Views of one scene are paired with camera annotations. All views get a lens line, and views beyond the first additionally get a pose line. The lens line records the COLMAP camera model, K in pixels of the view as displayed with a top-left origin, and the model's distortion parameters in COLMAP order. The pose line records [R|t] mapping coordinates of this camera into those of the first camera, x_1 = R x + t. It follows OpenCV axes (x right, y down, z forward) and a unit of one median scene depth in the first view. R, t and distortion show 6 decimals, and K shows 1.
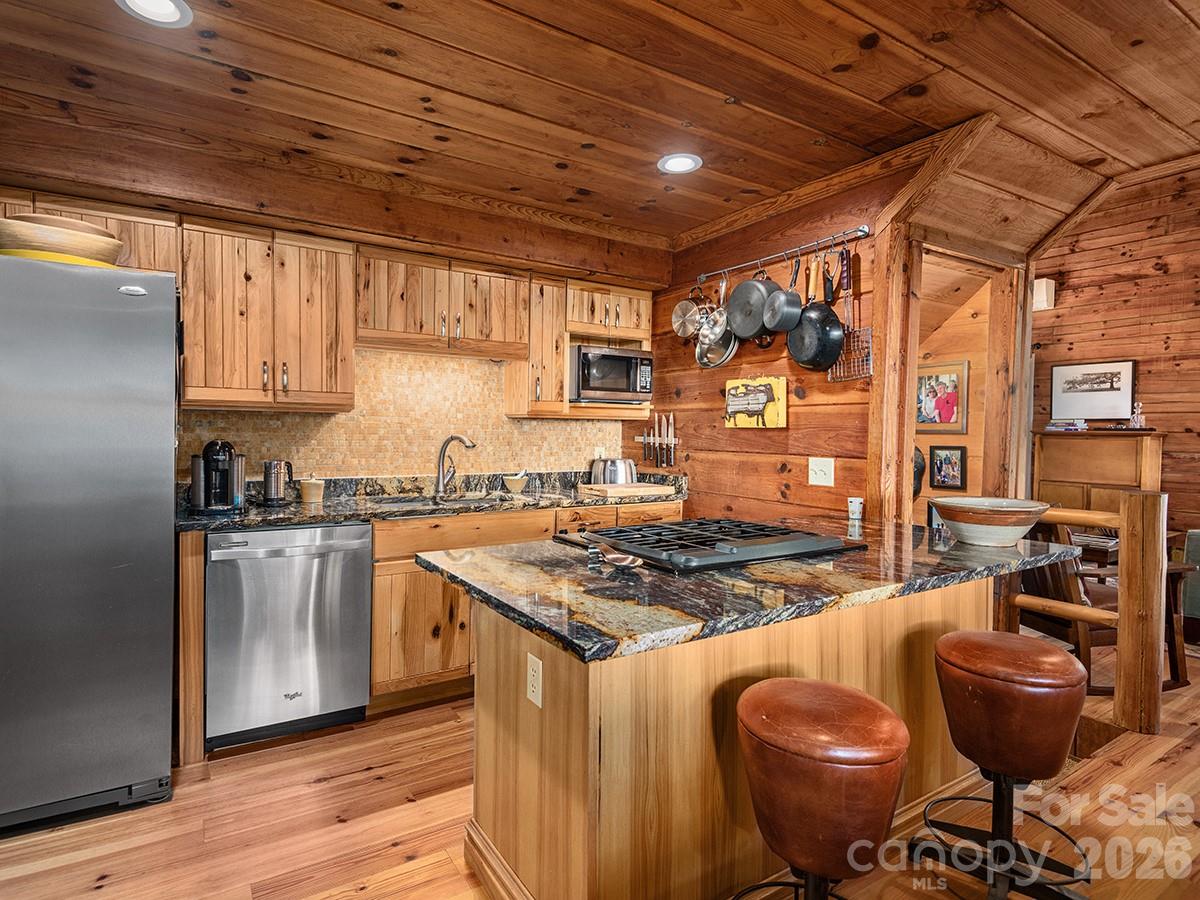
lens RADIAL K [[629.0, 0, 587.4], [0, 629.0, 448.1], [0, 0, 1]] dist [0.018929, -0.002071]
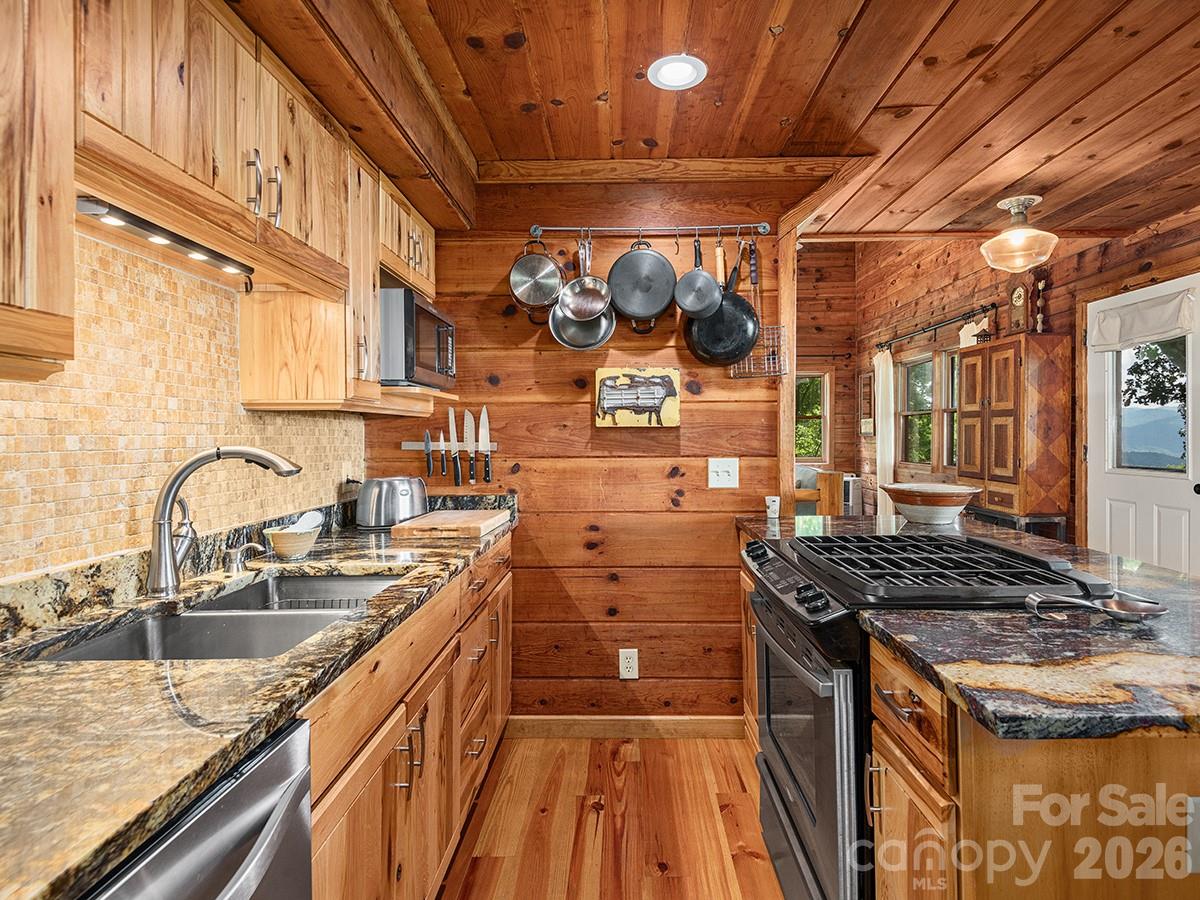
lens RADIAL K [[629.0, 0, 604.0], [0, 629.0, 438.2], [0, 0, 1]] dist [0.018929, -0.002071]
pose [[0.538984, -0.020369, 0.842069, -0.456641], [0.036331, 0.999339, 0.000919, -0.019343], [-0.841532, 0.030098, 0.539368, 0.578476]]
